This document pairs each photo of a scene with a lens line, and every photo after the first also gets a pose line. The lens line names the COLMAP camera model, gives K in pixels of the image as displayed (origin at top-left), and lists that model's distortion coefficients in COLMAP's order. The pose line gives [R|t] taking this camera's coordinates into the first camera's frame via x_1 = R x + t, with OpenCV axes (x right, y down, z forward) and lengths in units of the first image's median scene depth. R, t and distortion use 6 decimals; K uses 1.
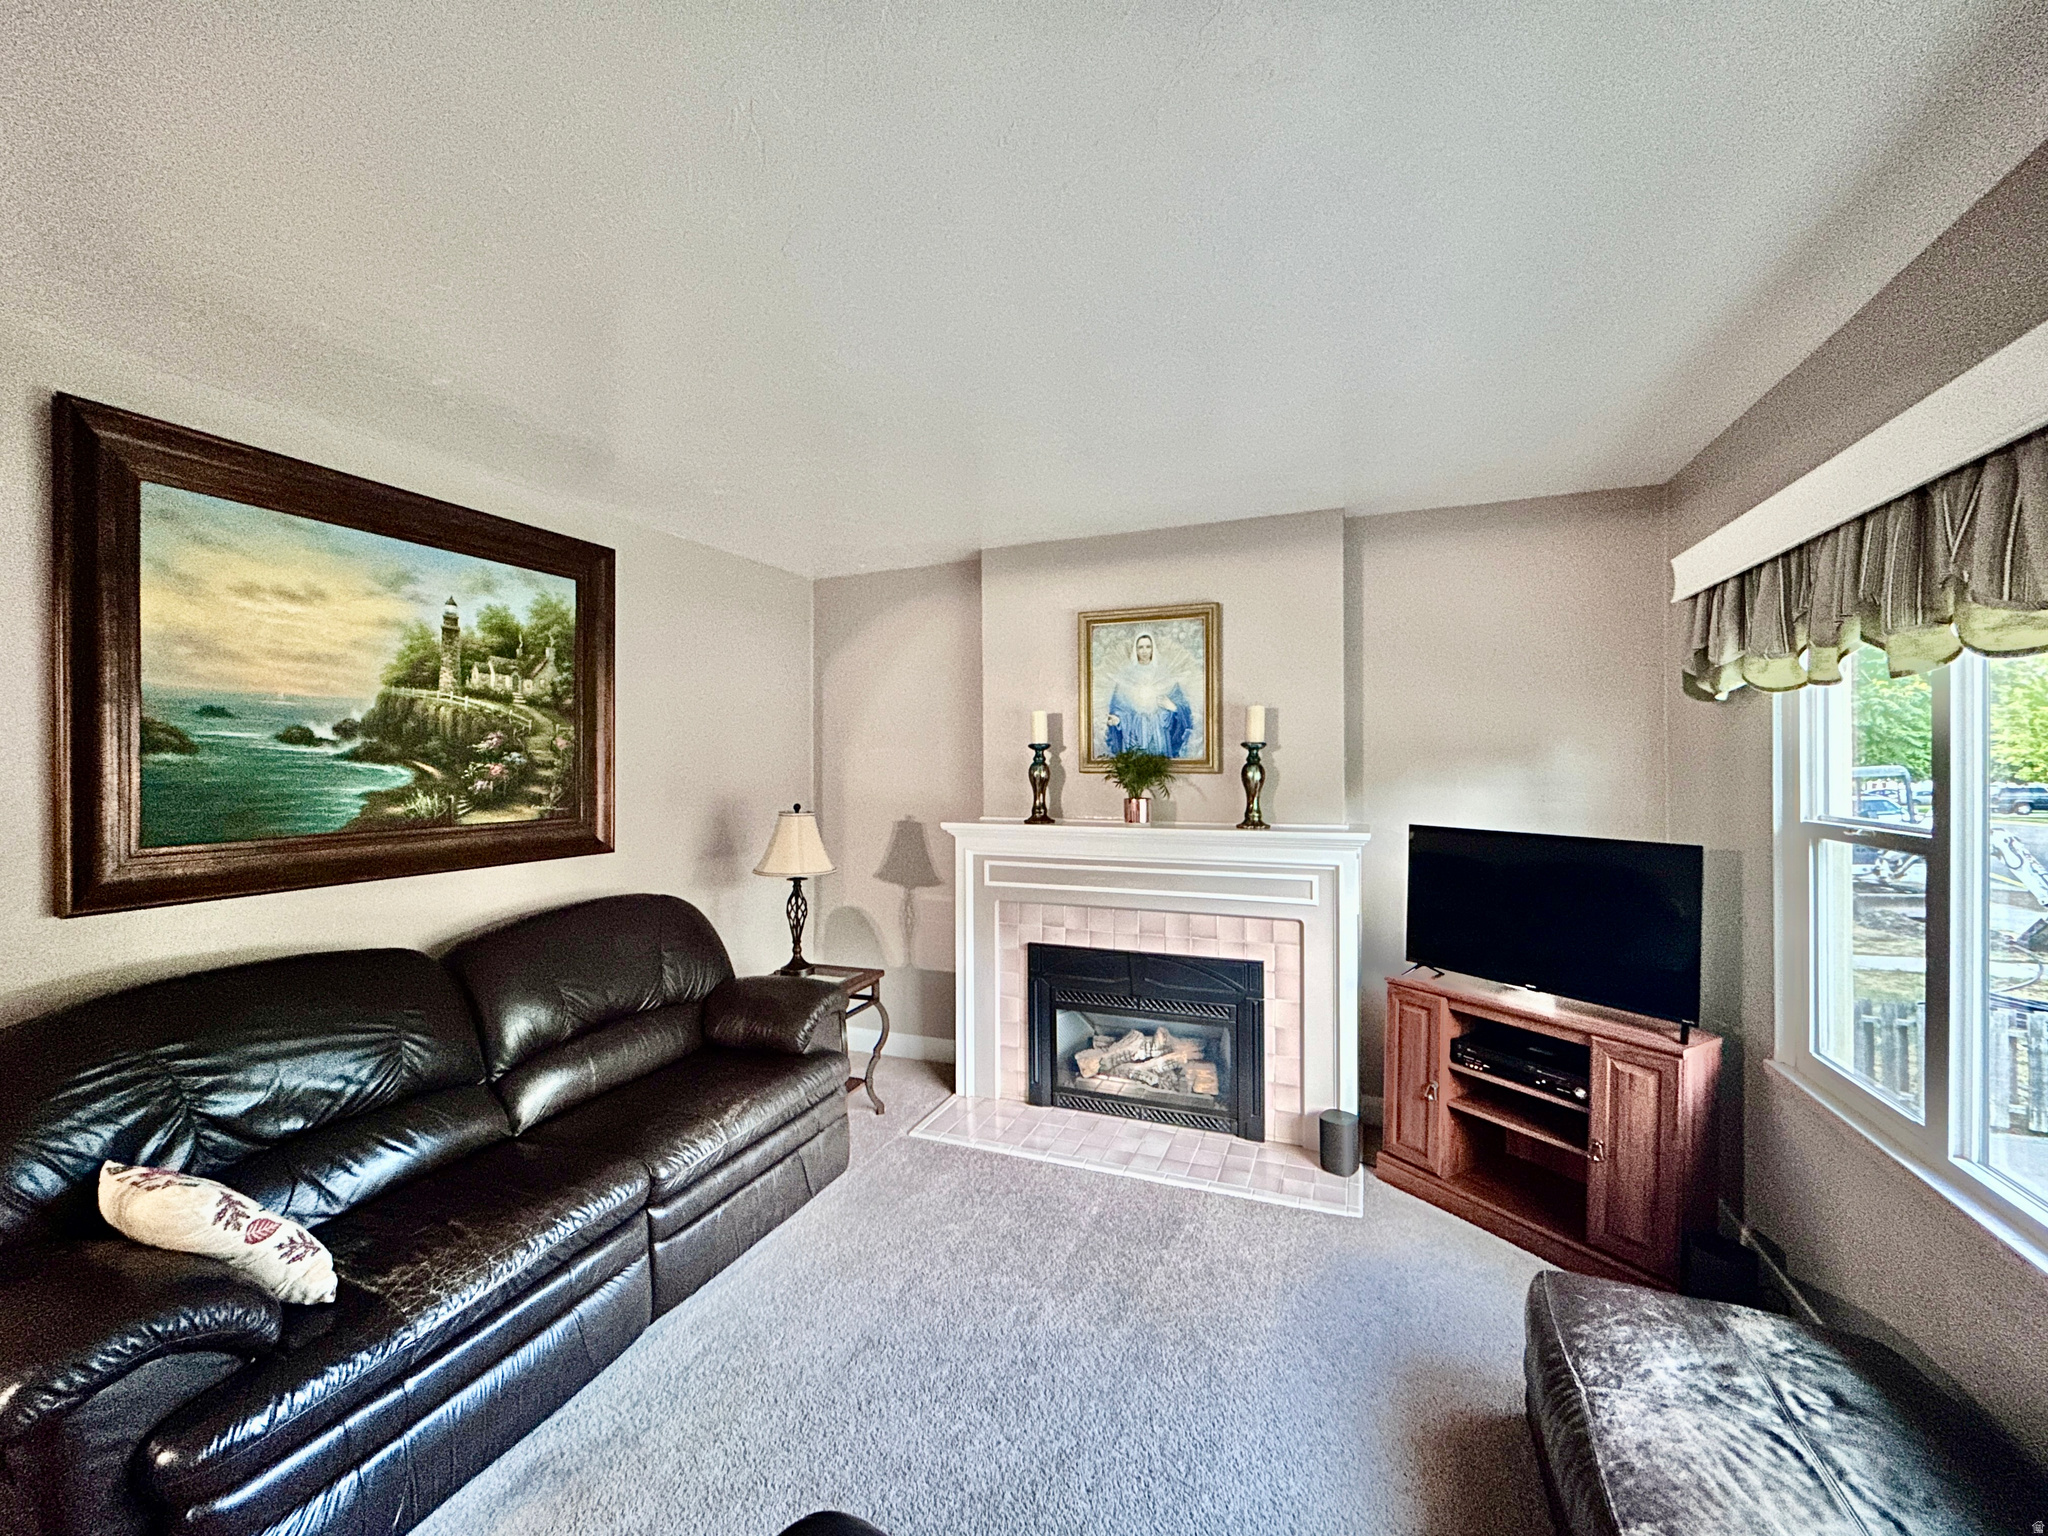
lens RADIAL K [[826.3, 0, 1024.0], [0, 826.3, 768.0], [0, 0, 1]] dist [0.000058, 0.000466]
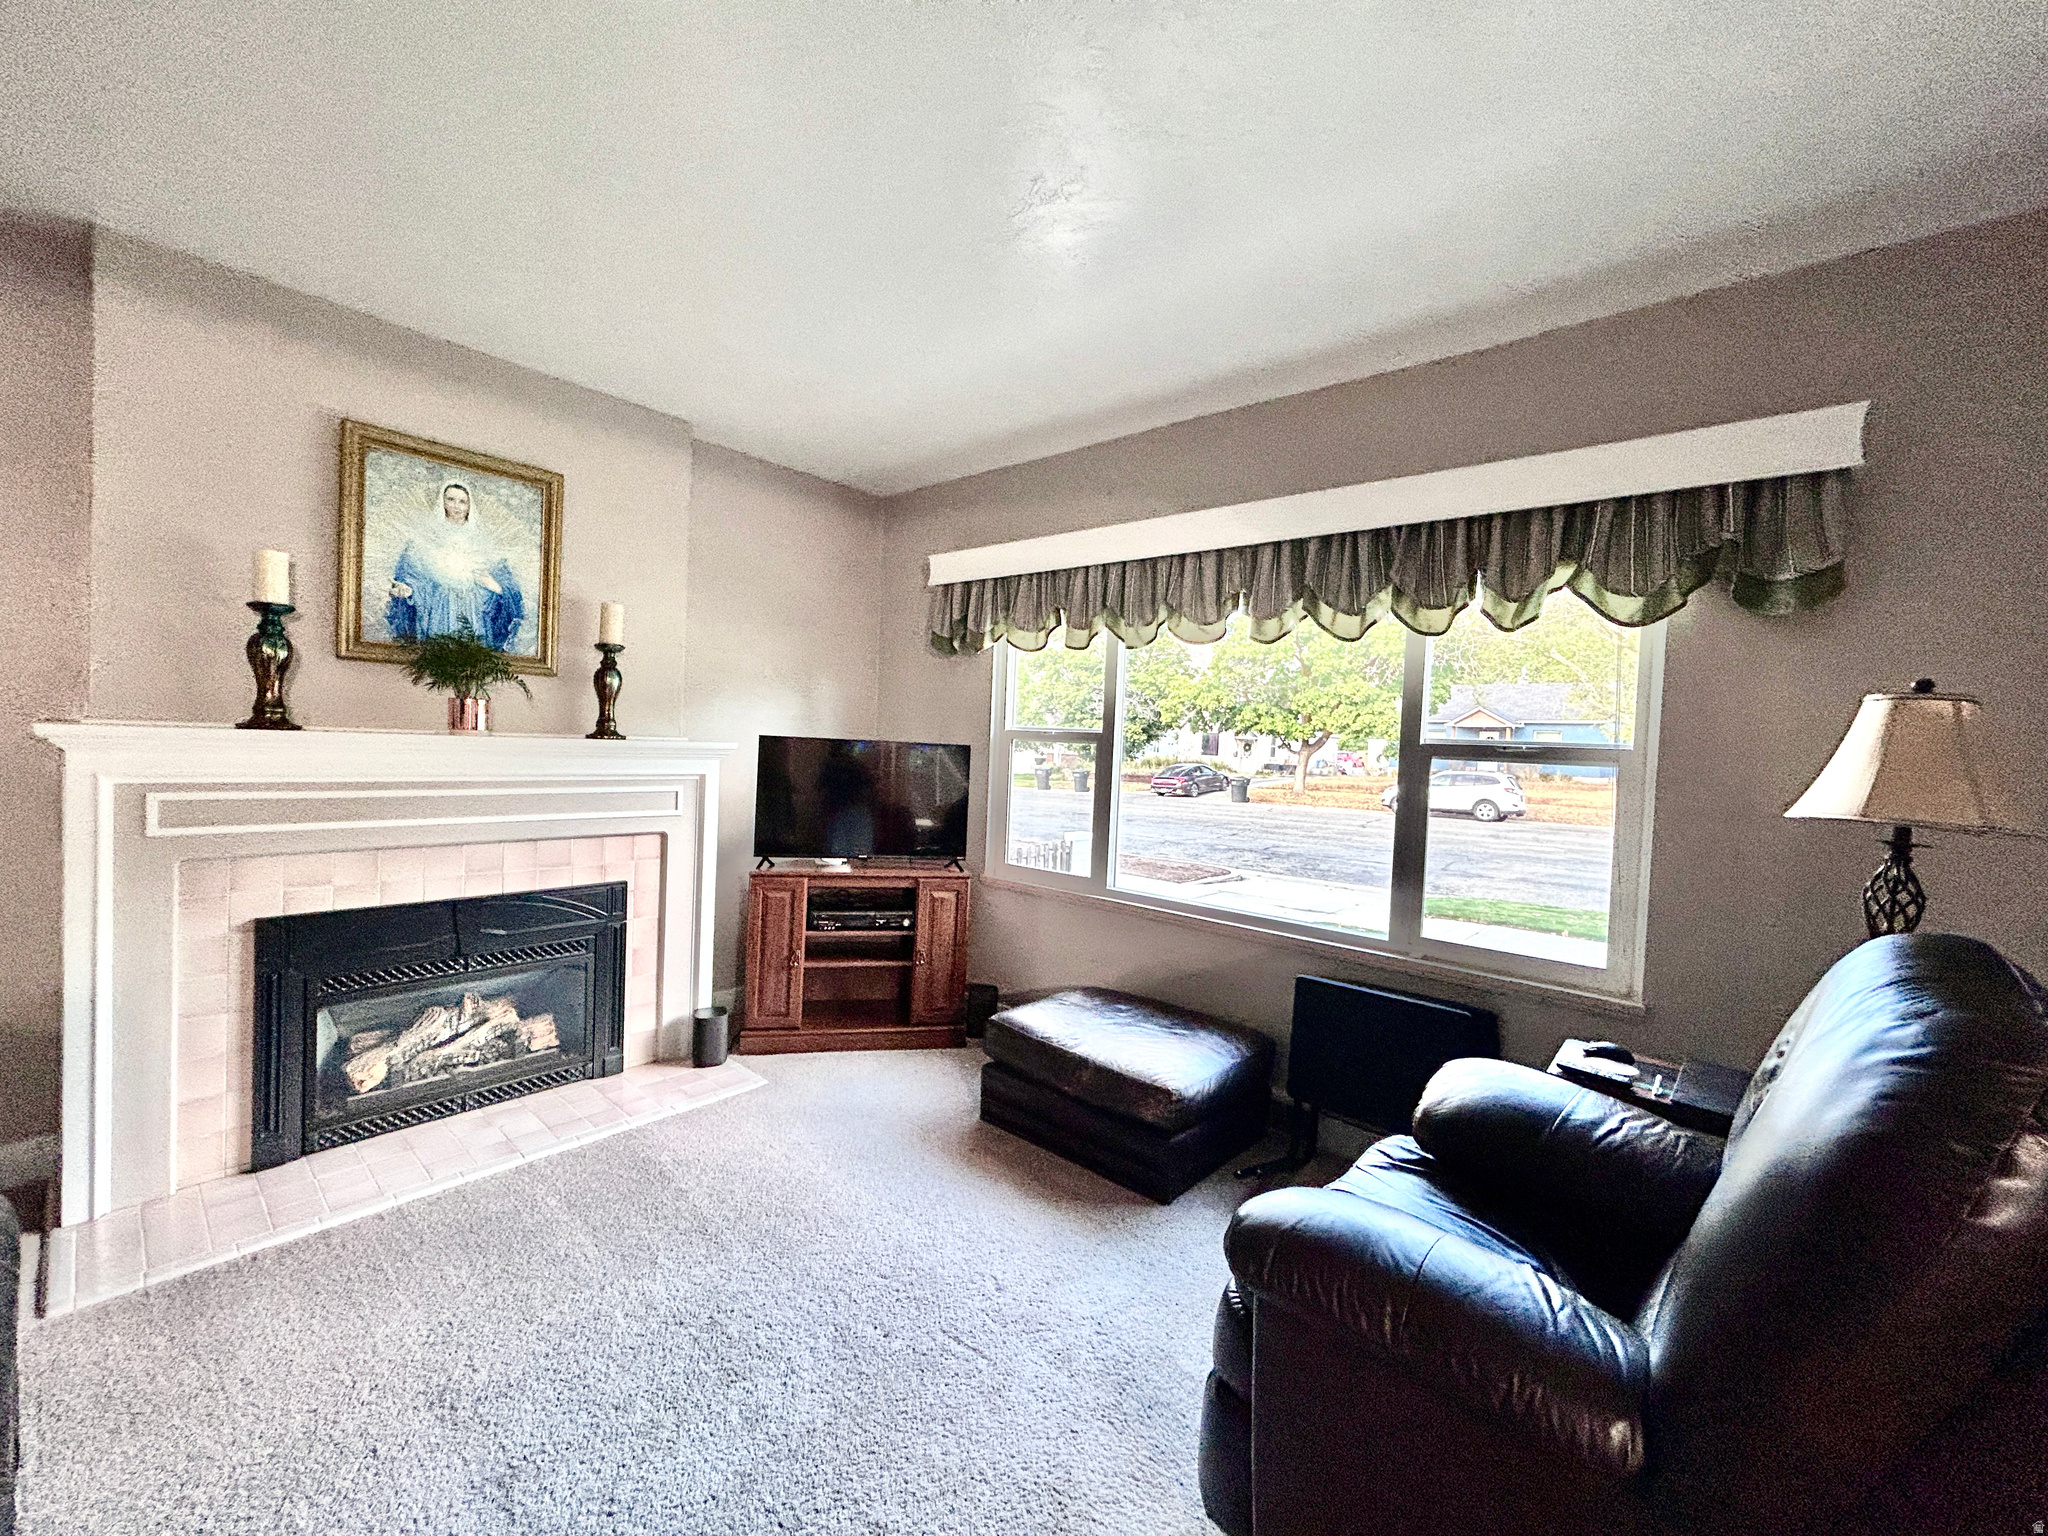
lens RADIAL K [[826.3, 0, 1024.0], [0, 826.3, 768.0], [0, 0, 1]] dist [0.000058, 0.000466]
pose [[0.320865, -0.011896, 0.947050, -0.426924], [-0.039304, 0.998893, 0.025864, 0.061148], [-0.946309, -0.045521, 0.320042, 0.266352]]
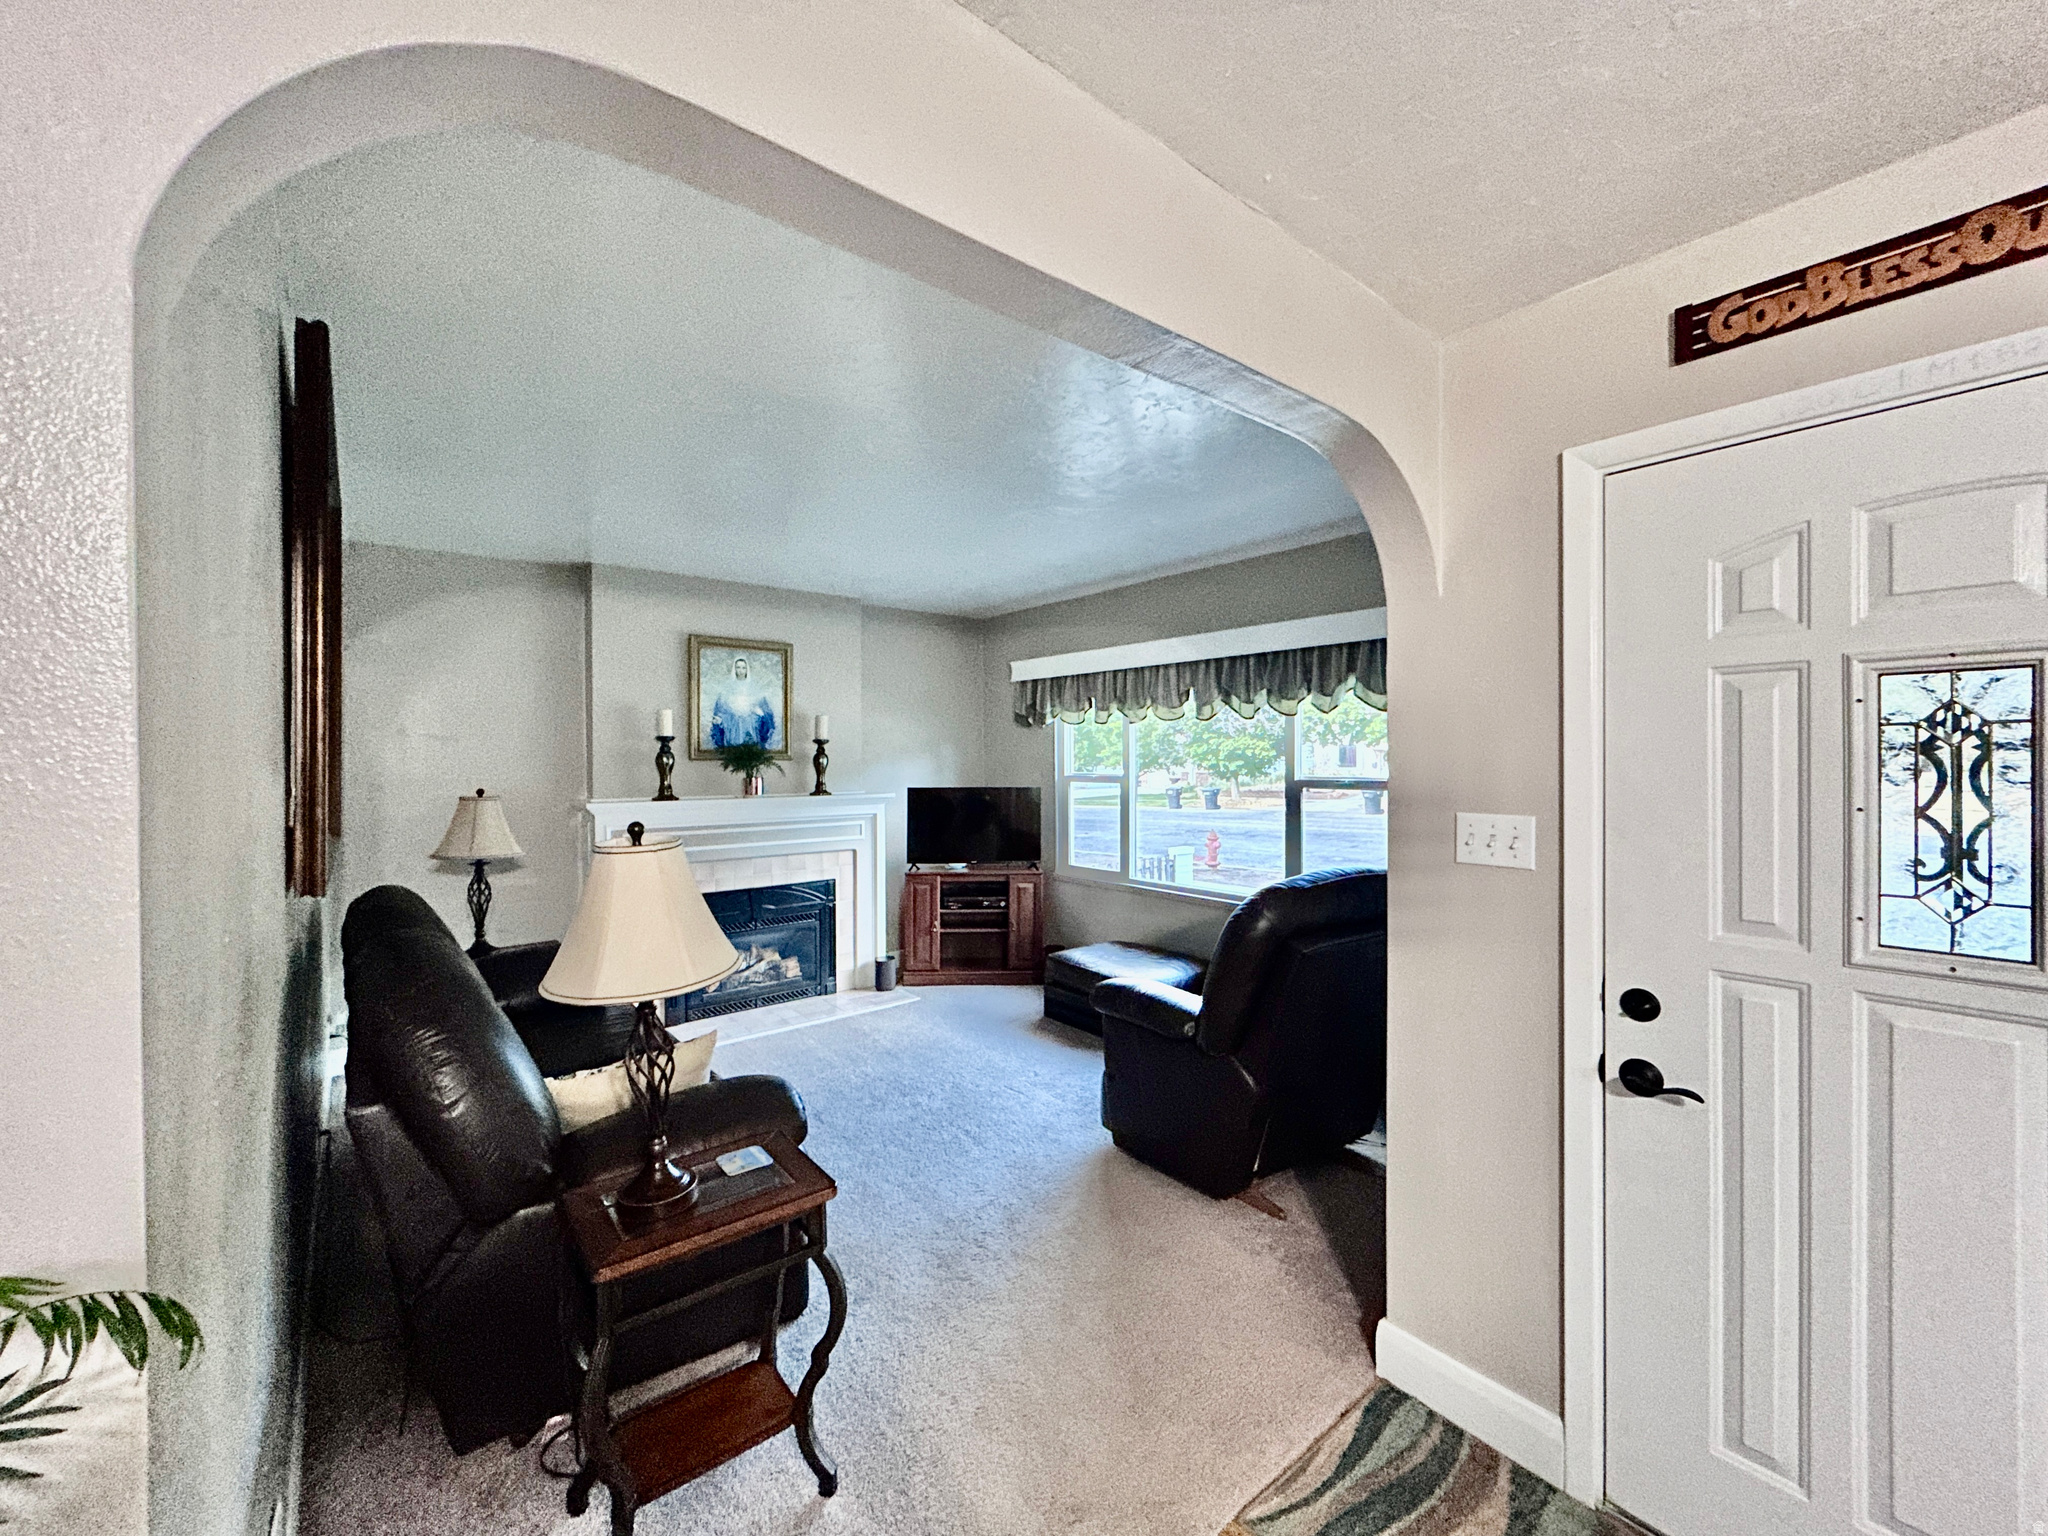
lens RADIAL K [[826.3, 0, 1024.0], [0, 826.3, 768.0], [0, 0, 1]] dist [0.000058, 0.000466]
pose [[0.478246, -0.006150, 0.878204, -0.872446], [0.007501, 0.999968, 0.002918, 0.020062], [-0.878194, 0.005192, 0.478277, -0.067758]]
